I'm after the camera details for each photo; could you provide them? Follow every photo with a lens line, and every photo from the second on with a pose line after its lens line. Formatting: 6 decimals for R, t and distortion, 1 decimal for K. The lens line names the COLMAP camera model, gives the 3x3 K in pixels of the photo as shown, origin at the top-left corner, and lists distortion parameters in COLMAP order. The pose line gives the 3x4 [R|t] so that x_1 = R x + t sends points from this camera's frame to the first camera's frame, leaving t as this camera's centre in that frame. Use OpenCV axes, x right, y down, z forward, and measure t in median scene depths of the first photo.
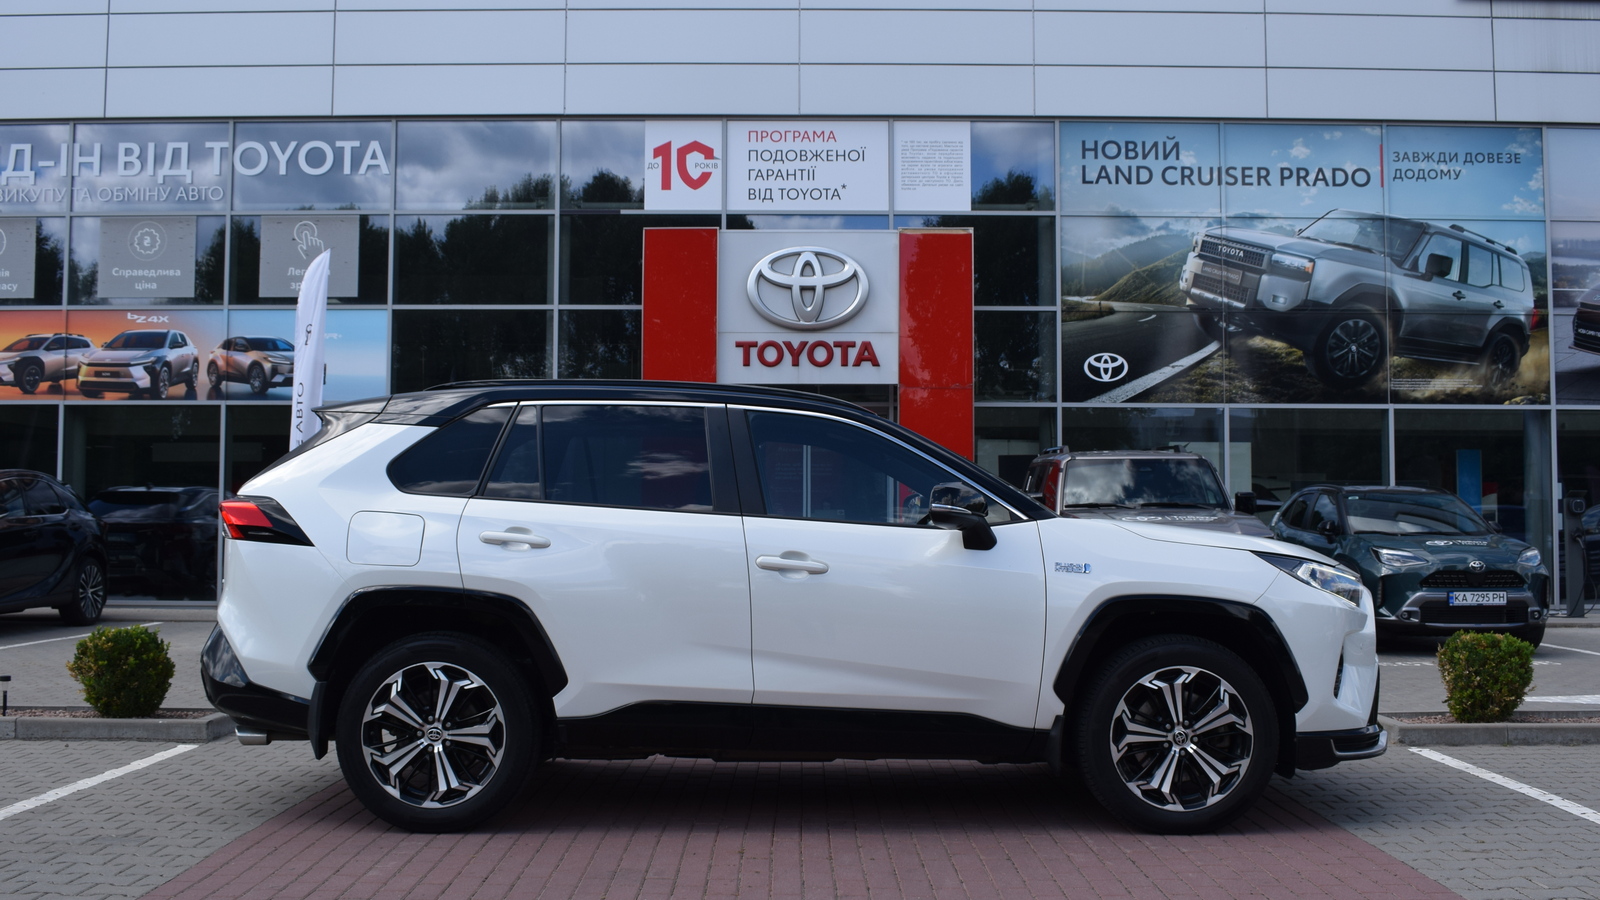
lens RADIAL K [[1638.3, 0, 809.1], [0, 1638.3, 450.7], [0, 0, 1]] dist [-0.071056, 0.000000]
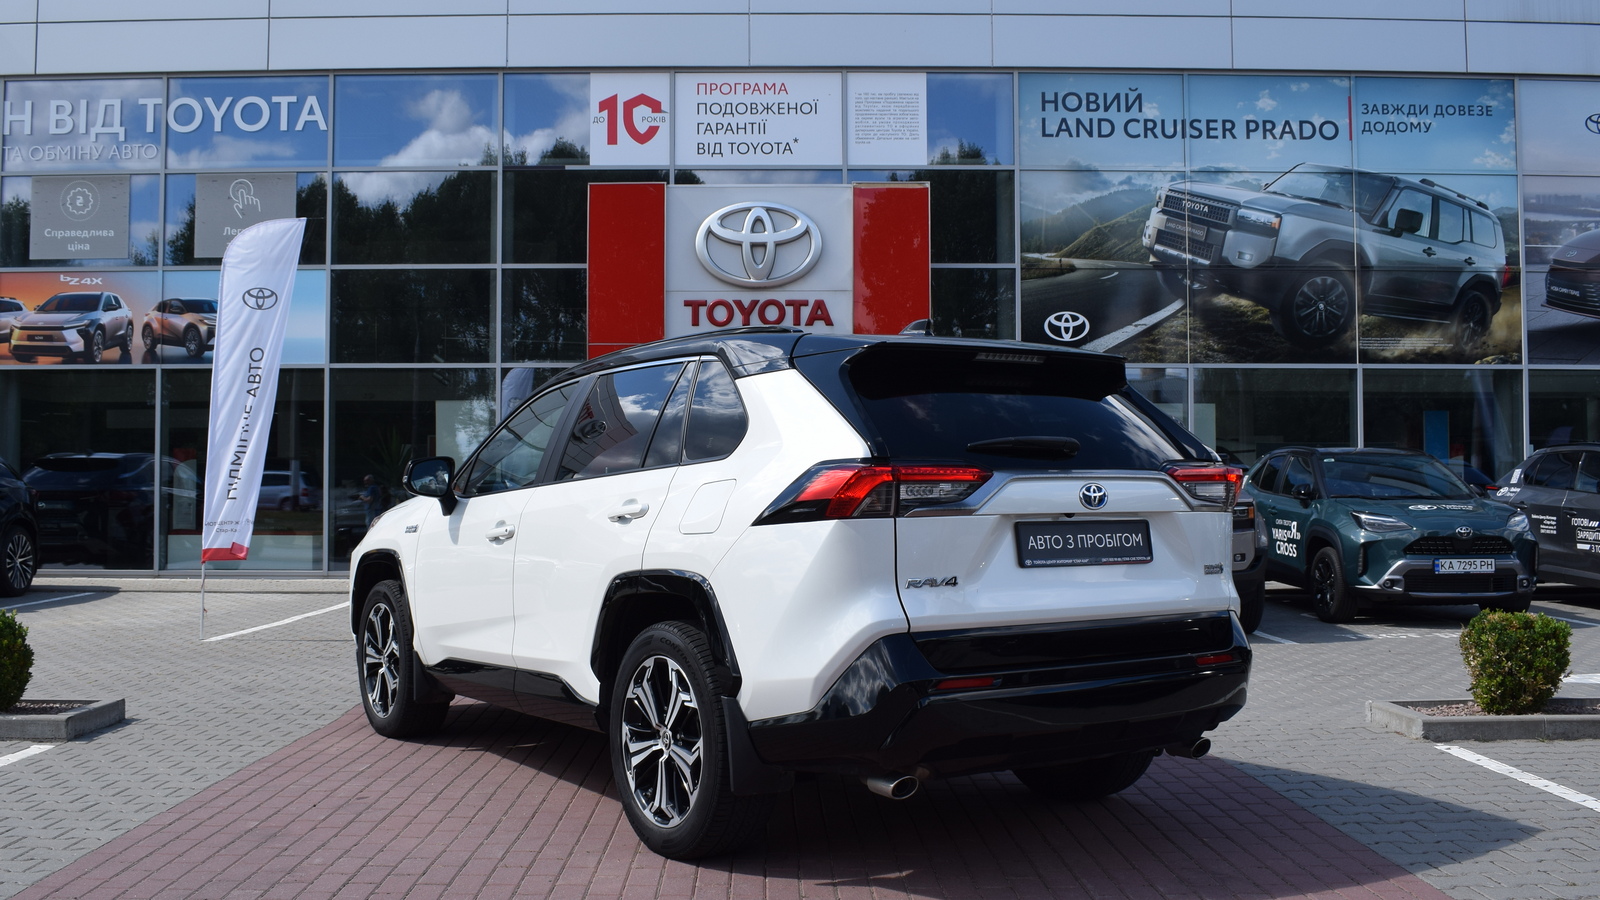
lens RADIAL K [[1506.1, 0, 793.8], [0, 1506.1, 454.4], [0, 0, 1]] dist [-0.078637, 0.000000]
pose [[0.999989, -0.003567, 0.002915, 0.016840], [0.003502, 0.999750, 0.022076, 0.004676], [-0.002993, -0.022065, 0.999752, 0.108518]]
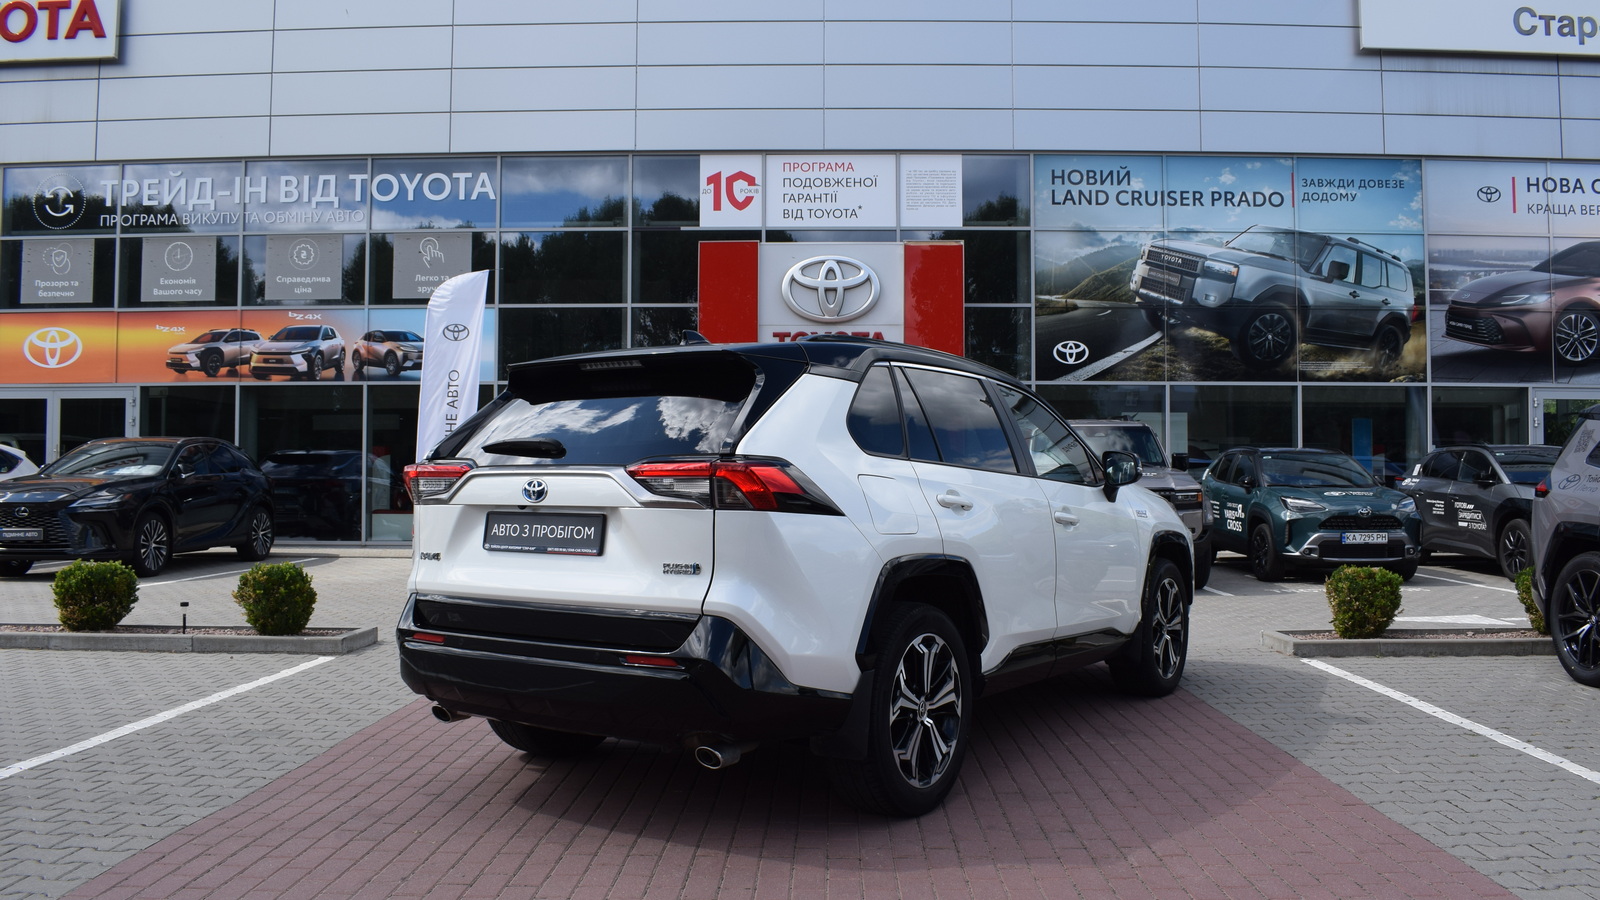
lens RADIAL K [[1310.7, 0, 831.1], [0, 1310.7, 454.6], [0, 0, 1]] dist [-0.093671, 0.005952]
pose [[0.999955, -0.002049, -0.009281, 0.008128], [0.002303, 0.999623, 0.027370, -0.000967], [0.009222, -0.027390, 0.999582, 0.002344]]
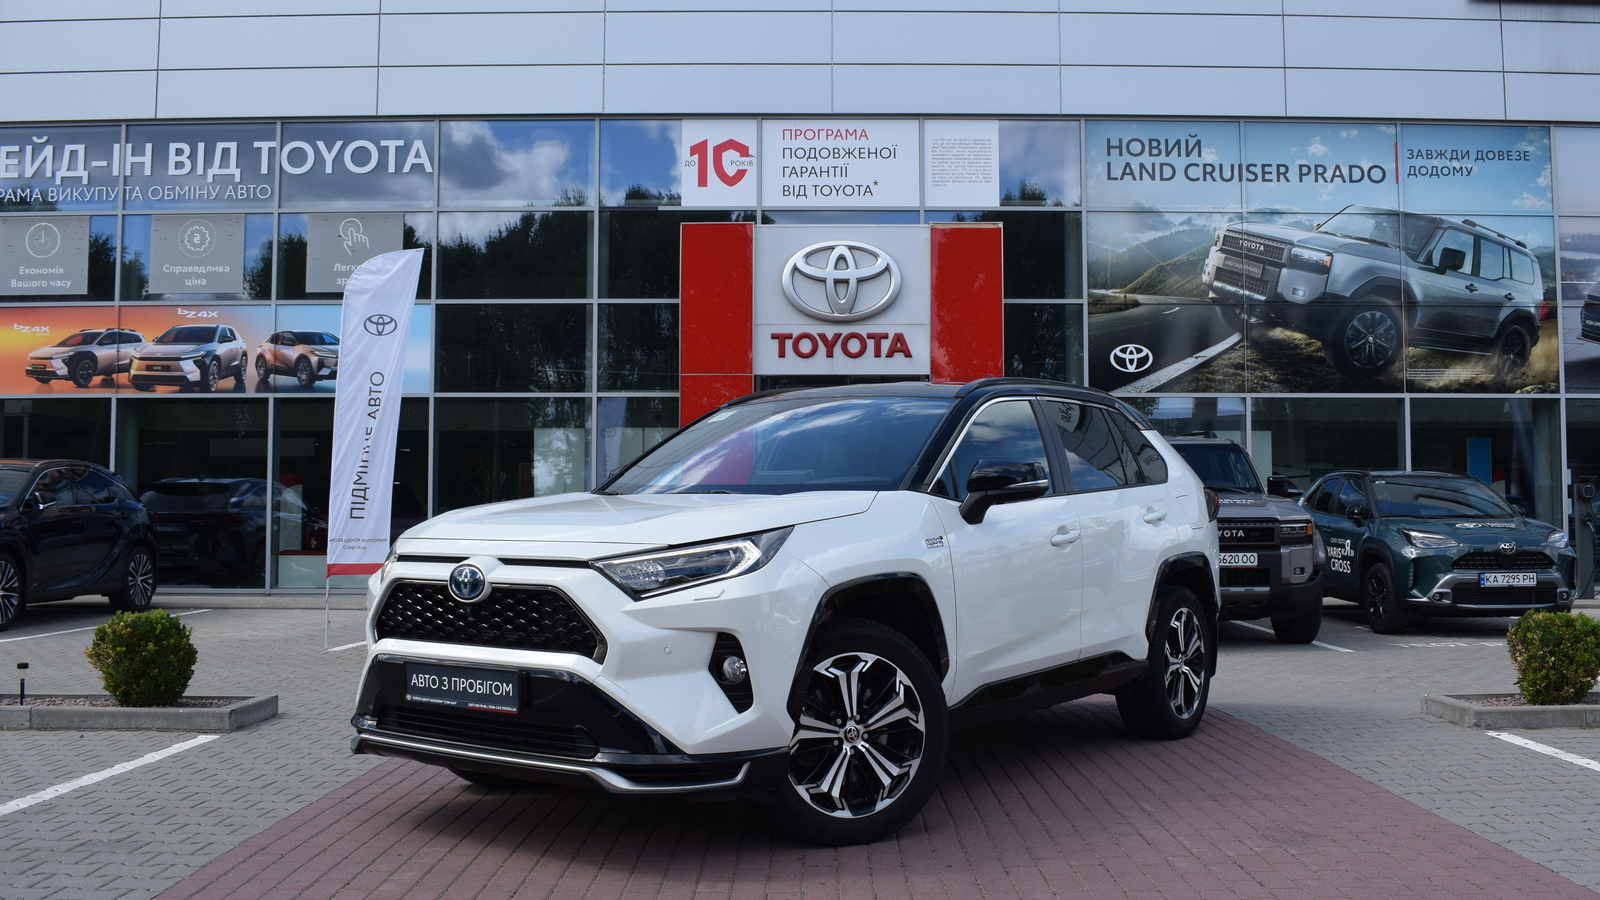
lens RADIAL K [[1506.1, 0, 842.4], [0, 1506.1, 449.1], [0, 0, 1]] dist [-0.078637, 0.000000]
pose [[0.999961, -0.003363, 0.008216, -0.008093], [0.003381, 0.999992, -0.002098, 0.007488], [-0.008209, 0.002125, 0.999964, 0.056949]]
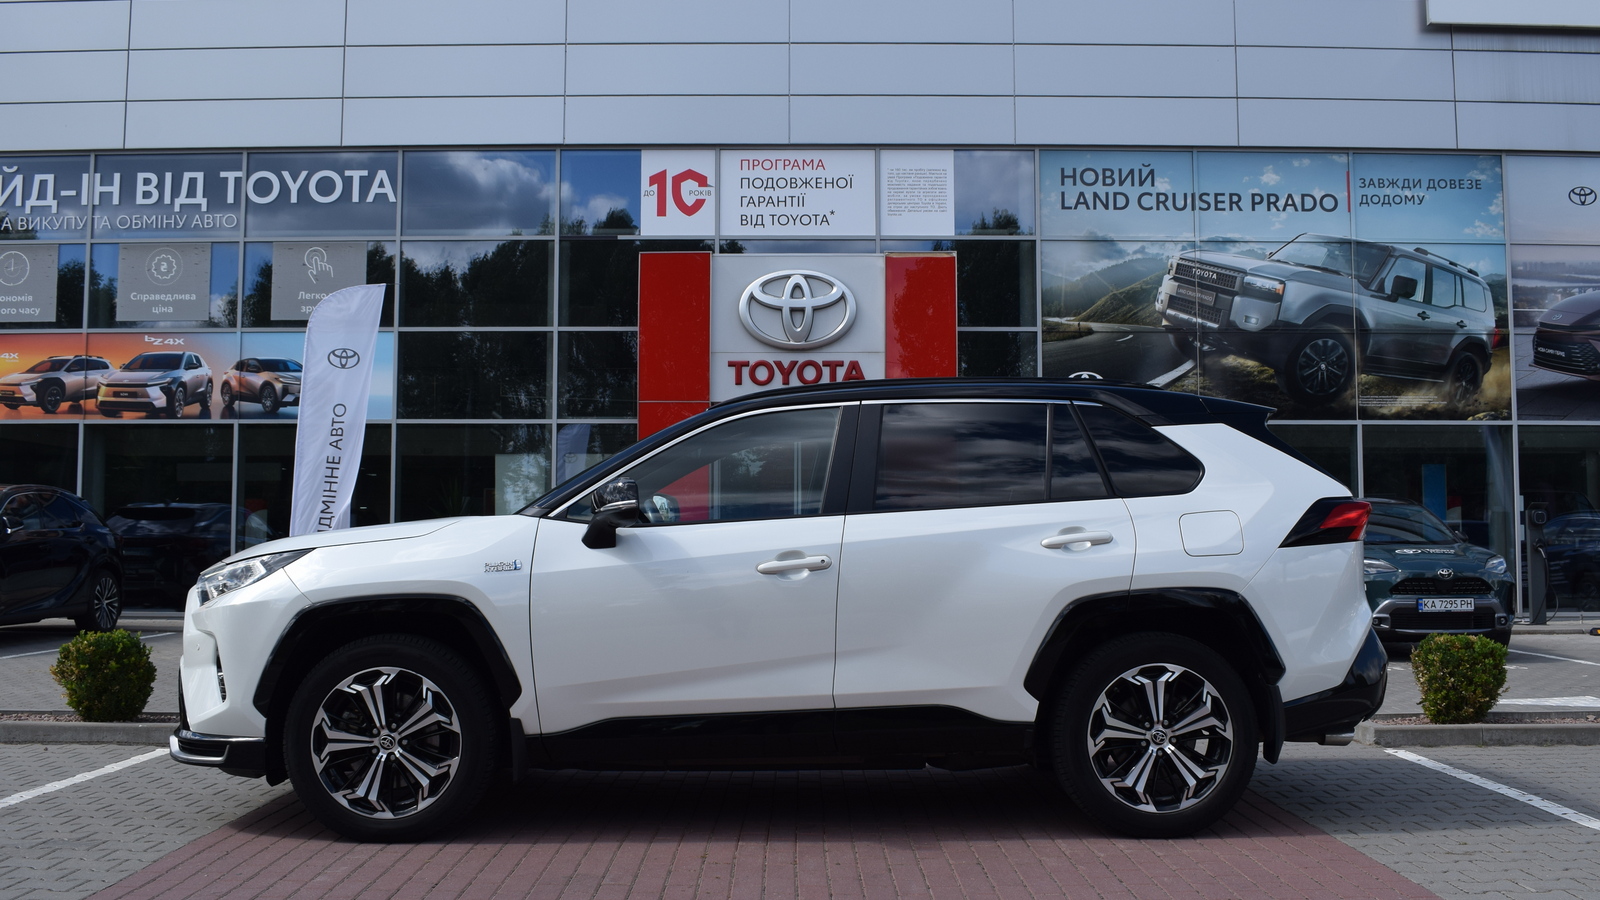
lens RADIAL K [[1534.6, 0, 812.2], [0, 1534.6, 452.1], [0, 0, 1]] dist [-0.078181, 0.000000]
pose [[0.999997, -0.002435, 0.000735, 0.007373], [0.002447, 0.999871, -0.015847, 0.006253], [-0.000697, 0.015849, 0.999874, 0.027933]]
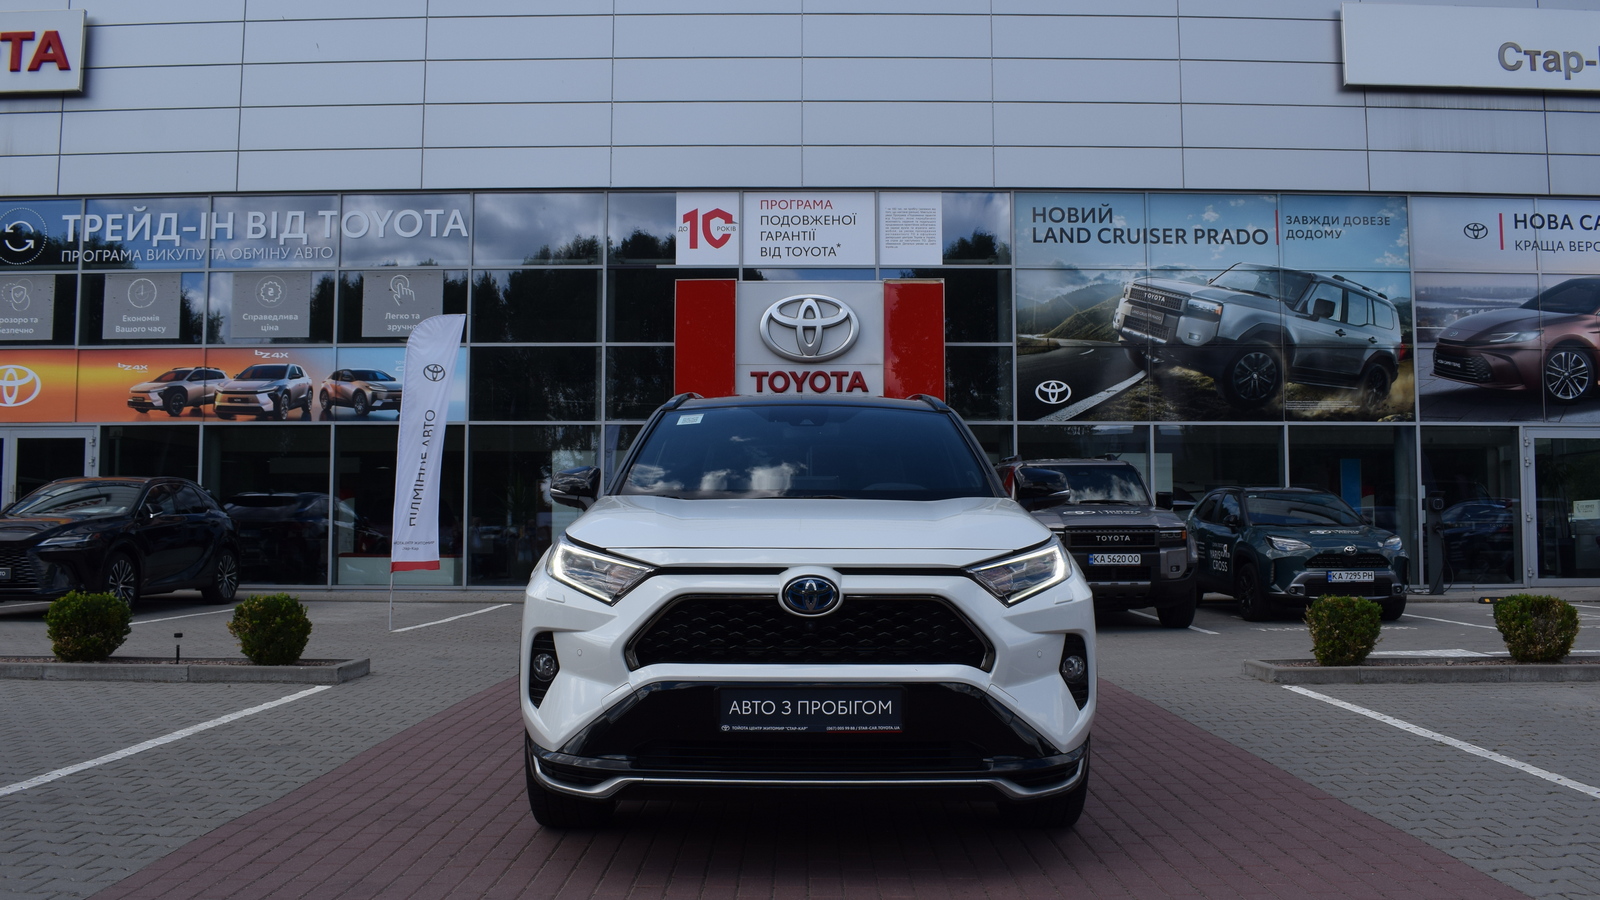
lens RADIAL K [[1388.0, 0, 810.7], [0, 1388.0, 453.6], [0, 0, 1]] dist [-0.085951, -0.003191]
pose [[0.999996, -0.002886, -0.000403, 0.000289], [0.002882, 0.999943, -0.010262, 0.005046], [0.000433, 0.010260, 0.999947, -0.036473]]
